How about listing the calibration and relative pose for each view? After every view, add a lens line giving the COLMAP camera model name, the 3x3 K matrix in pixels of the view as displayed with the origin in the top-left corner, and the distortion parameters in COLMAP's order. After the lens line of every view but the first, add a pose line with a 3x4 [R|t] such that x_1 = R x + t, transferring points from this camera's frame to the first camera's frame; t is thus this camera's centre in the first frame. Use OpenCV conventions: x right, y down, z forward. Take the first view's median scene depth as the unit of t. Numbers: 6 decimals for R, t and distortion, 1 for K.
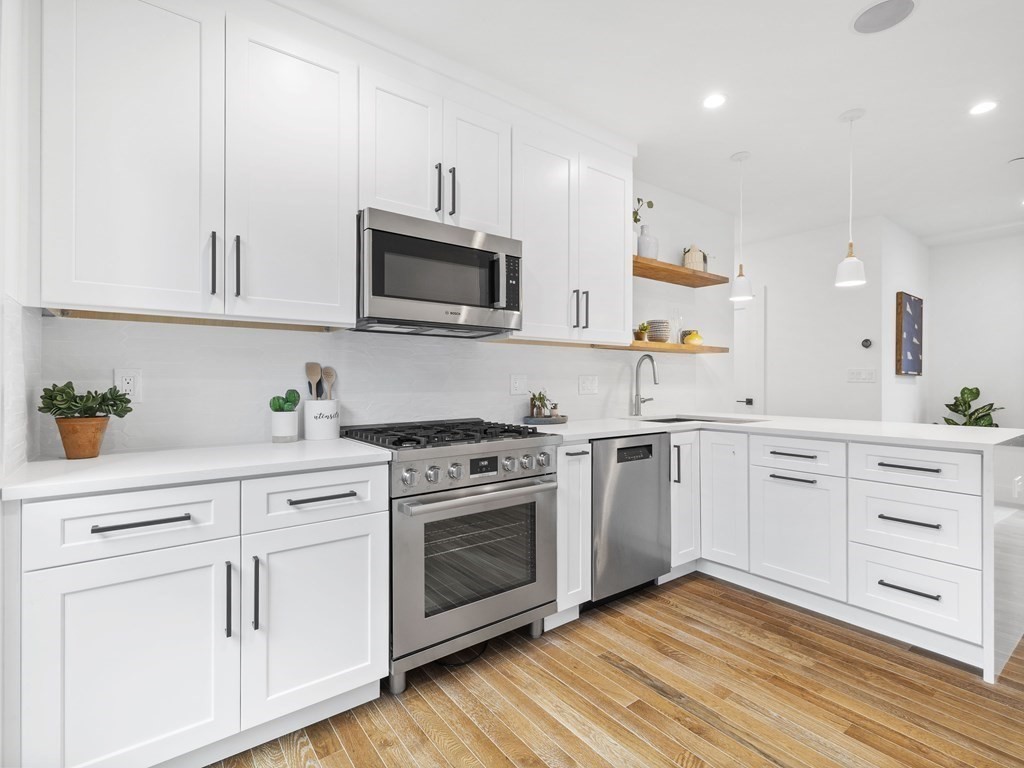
lens RADIAL K [[484.8, 0, 512.0], [0, 484.8, 384.0], [0, 0, 1]] dist [0.000993, 0.000440]
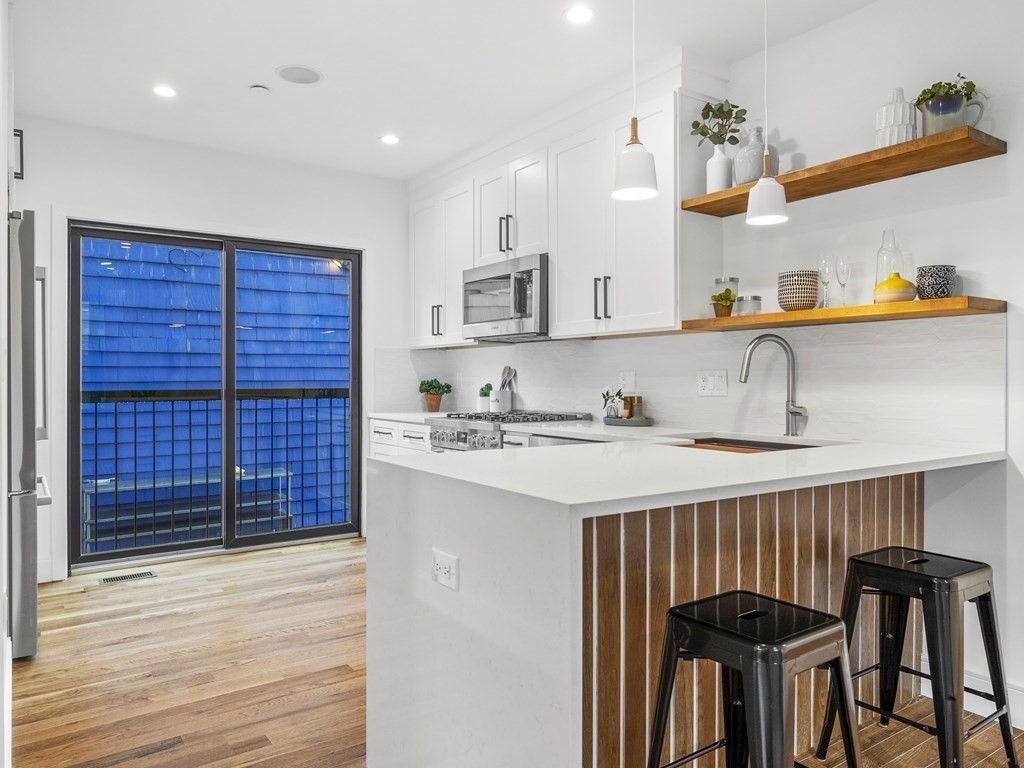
lens RADIAL K [[723.0, 0, 512.0], [0, 723.0, 384.0], [0, 0, 1]] dist [0.001977, 0.004616]
pose [[-0.024318, 0.009055, -0.999663, 1.487103], [-0.000218, 0.999959, 0.009063, -0.007381], [0.999704, 0.000438, -0.024315, 0.868566]]
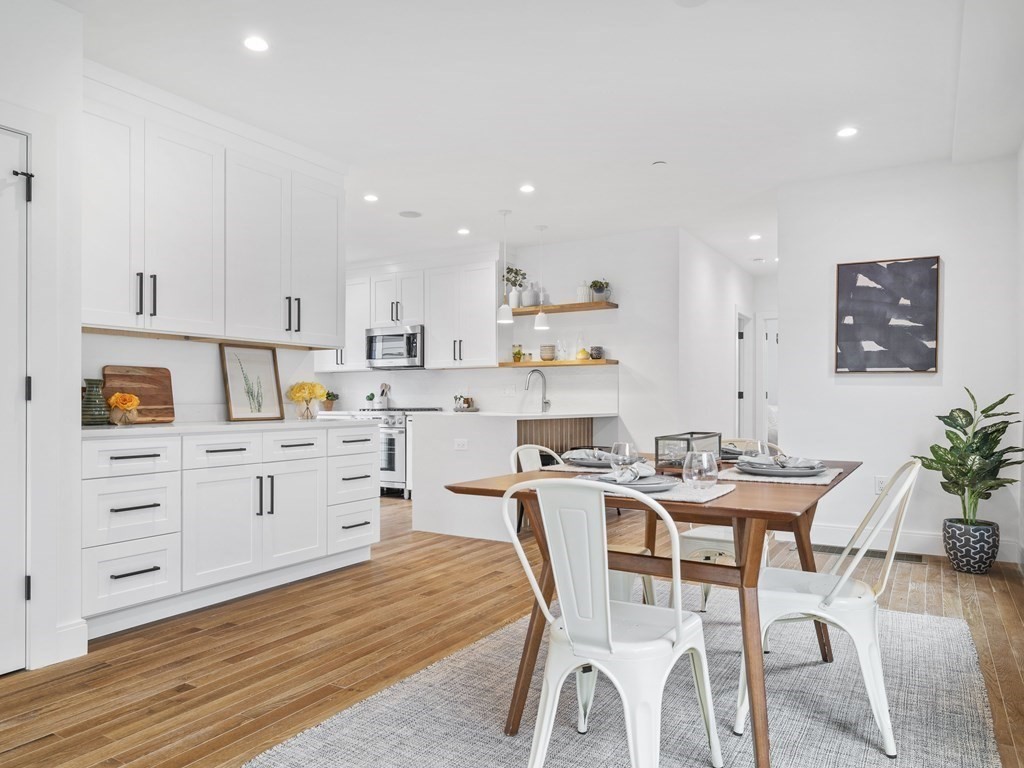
lens RADIAL K [[688.0, 0, 507.2], [0, 688.0, 407.3], [0, 0, 1]] dist [0.000125, 0.001592]
pose [[0.369240, 0.008266, -0.929297, 2.691114], [-0.004185, 0.999965, 0.007232, 0.046774], [0.929325, 0.001219, 0.369262, 0.197058]]
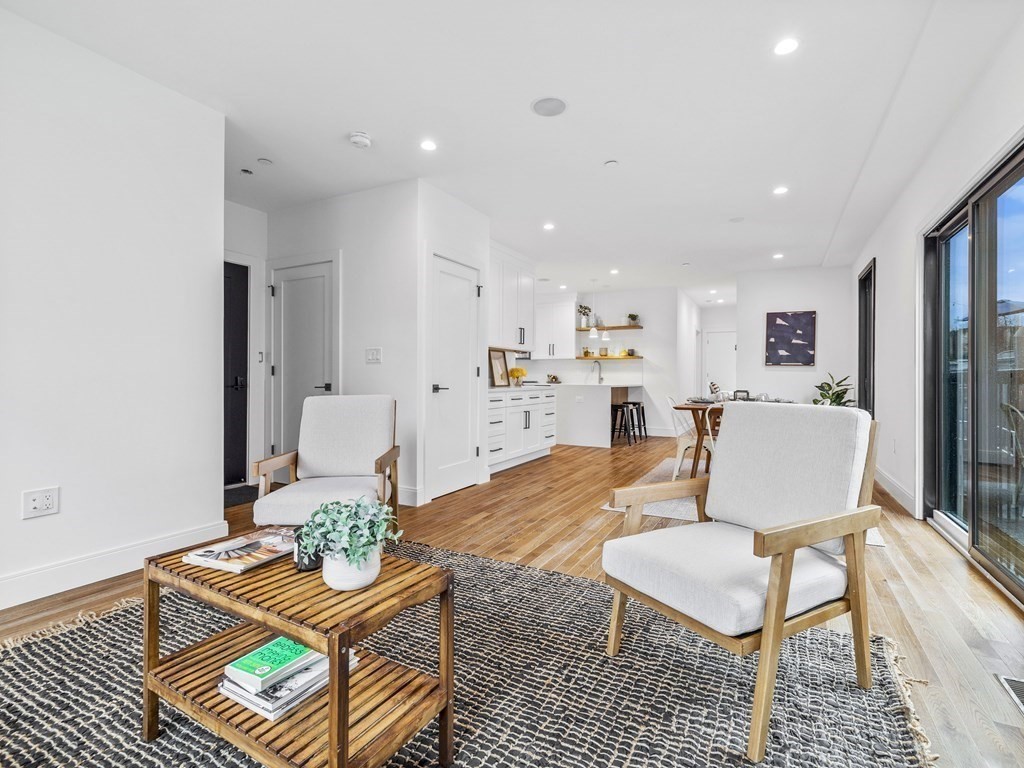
lens RADIAL K [[484.8, 0, 512.0], [0, 484.8, 384.0], [0, 0, 1]] dist [0.000993, 0.000440]
pose [[0.417176, 0.014173, -0.908715, 3.151043], [-0.010226, 0.999888, 0.010900, 0.053557], [0.908768, 0.004745, 0.417275, -0.683122]]
